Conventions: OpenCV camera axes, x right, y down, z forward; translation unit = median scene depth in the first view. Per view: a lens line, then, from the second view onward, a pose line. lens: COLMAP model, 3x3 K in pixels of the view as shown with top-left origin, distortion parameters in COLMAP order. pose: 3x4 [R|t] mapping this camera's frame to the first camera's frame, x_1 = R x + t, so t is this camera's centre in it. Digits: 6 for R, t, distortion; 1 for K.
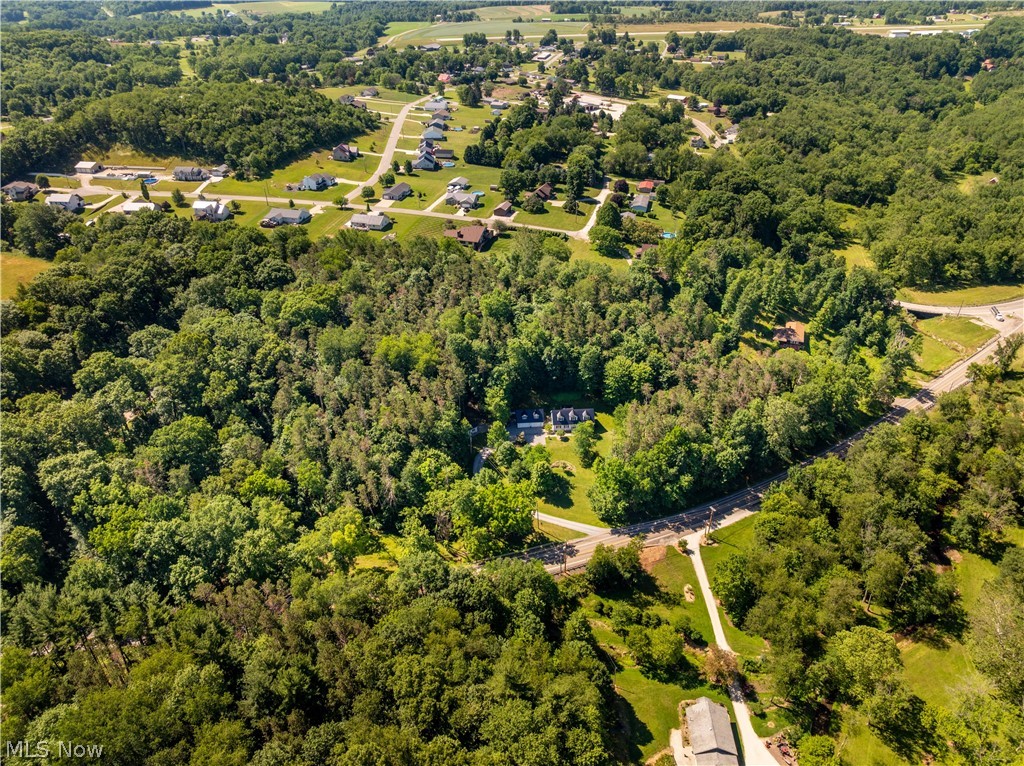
lens RADIAL K [[722.4, 0, 515.1], [0, 722.4, 385.3], [0, 0, 1]] dist [-0.036603, -0.001359]
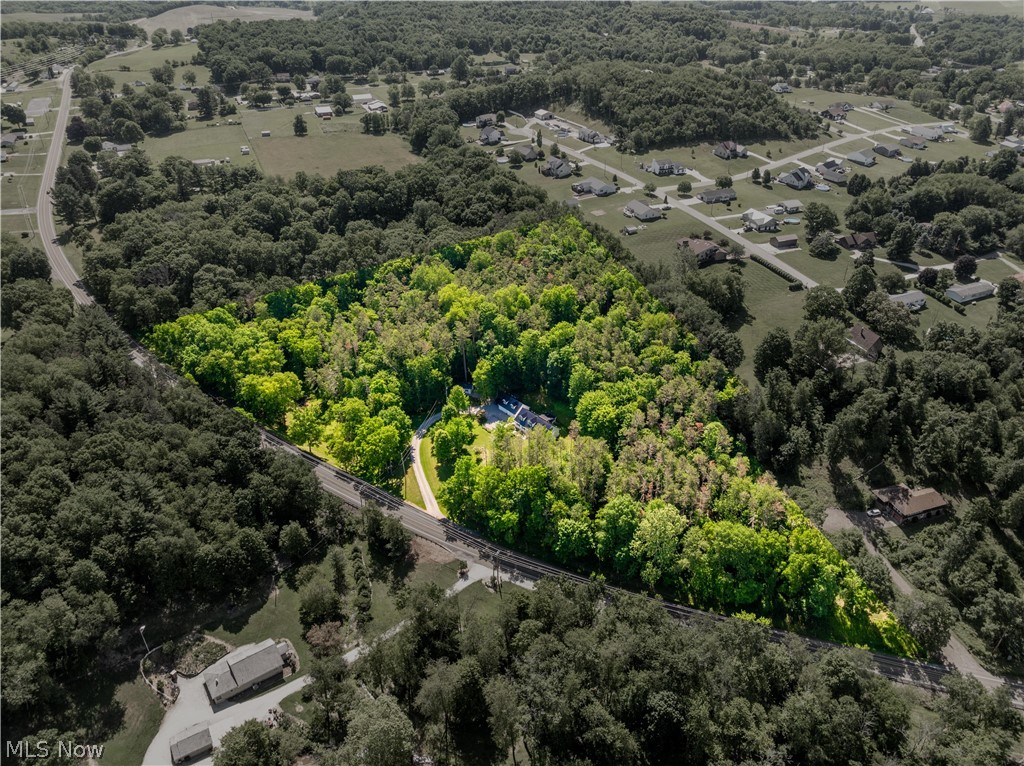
lens RADIAL K [[722.4, 0, 515.1], [0, 722.4, 385.3], [0, 0, 1]] dist [-0.036603, -0.001359]
pose [[0.611316, 0.422773, -0.668996, 0.720295], [-0.416301, 0.890726, 0.182487, -0.175664], [0.673043, 0.166946, 0.720515, 0.271664]]
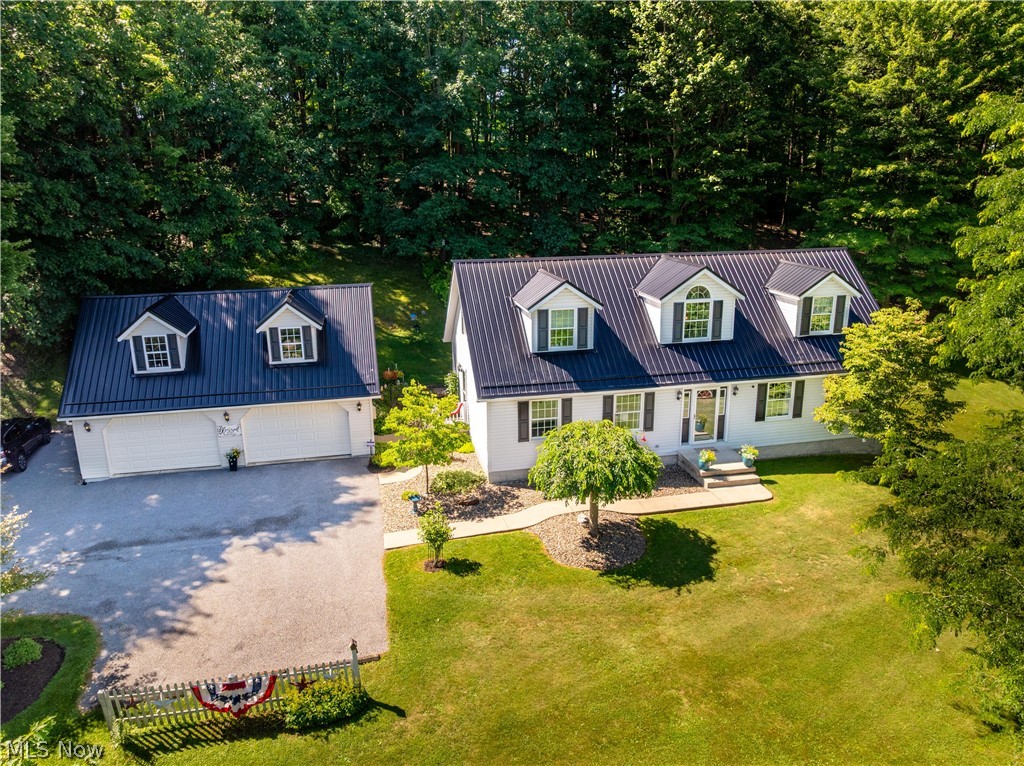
lens RADIAL K [[719.2, 0, 518.5], [0, 719.2, 378.5], [0, 0, 1]] dist [-0.033875, -0.004041]
pose [[0.987821, -0.041810, 0.149872, 0.046097], [0.081111, 0.960361, -0.266696, 0.077117], [-0.132781, 0.275604, 0.952056, 0.936574]]
